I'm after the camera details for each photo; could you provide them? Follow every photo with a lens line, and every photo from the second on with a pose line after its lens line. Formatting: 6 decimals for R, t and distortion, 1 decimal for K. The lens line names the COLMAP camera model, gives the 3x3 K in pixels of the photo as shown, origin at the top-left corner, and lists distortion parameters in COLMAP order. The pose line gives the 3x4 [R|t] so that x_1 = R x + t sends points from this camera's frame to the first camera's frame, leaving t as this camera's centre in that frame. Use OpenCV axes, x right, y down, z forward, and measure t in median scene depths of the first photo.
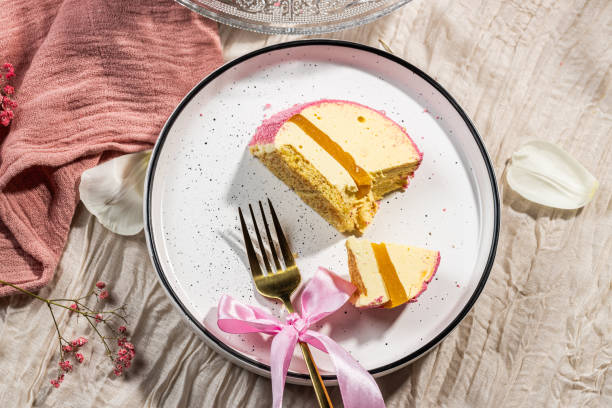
lens RADIAL K [[1648.1, 0, 306.0], [0, 1648.1, 204.0], [0, 0, 1]] dist [-0.007304, 0.674554]
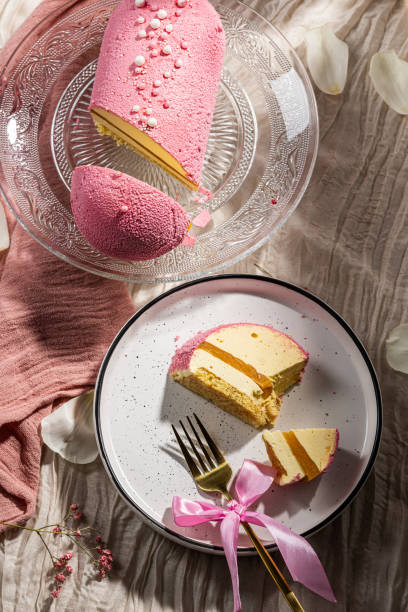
lens RADIAL K [[1648.1, 0, 182.7], [0, 1648.1, 267.0], [0, 0, 1]] dist [-0.007304, 0.674554]
pose [[0.980563, -0.196197, 0.001798, -0.011509], [0.196035, 0.979285, -0.050716, -0.049190], [0.008190, 0.050082, 0.998712, -0.245136]]
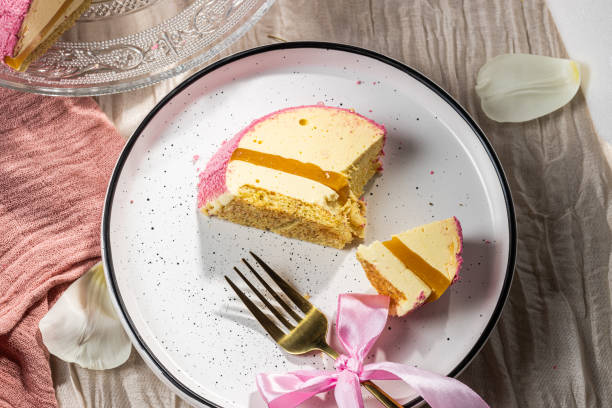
lens RADIAL K [[1648.1, 0, 306.0], [0, 1648.1, 204.0], [0, 0, 1]] dist [-0.007304, 0.674554]
pose [[0.886531, -0.451347, 0.101726, -0.072701], [0.452849, 0.891540, 0.009135, -0.020062], [-0.094816, 0.037968, 0.994771, 0.137673]]
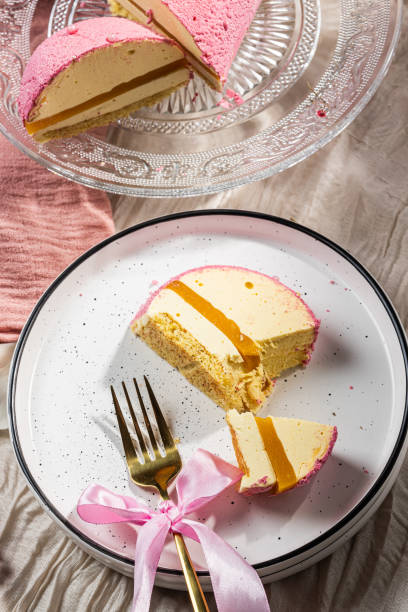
lens RADIAL K [[1648.1, 0, 182.7], [0, 1648.1, 267.0], [0, 0, 1]] dist [-0.007304, 0.674554]
pose [[0.984859, -0.046826, -0.166912, 0.145963], [0.009578, 0.976055, -0.217314, 0.130649], [0.173092, 0.212425, 0.961725, 0.140206]]
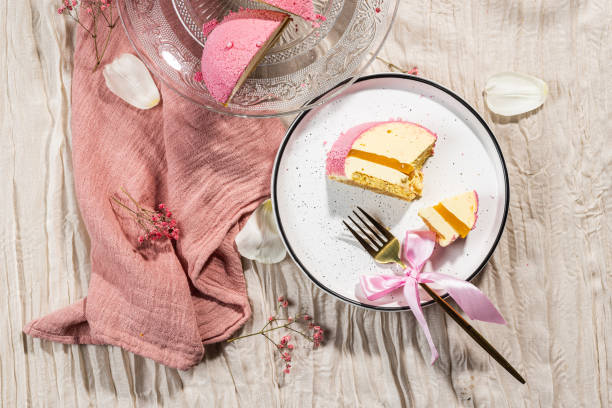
lens RADIAL K [[1648.1, 0, 306.0], [0, 1648.1, 204.0], [0, 0, 1]] dist [-0.007304, 0.674554]
pose [[0.894524, -0.444643, -0.046035, 0.005654], [0.439178, 0.854953, 0.276002, -0.438535], [-0.083365, -0.267108, 0.960054, -0.441529]]
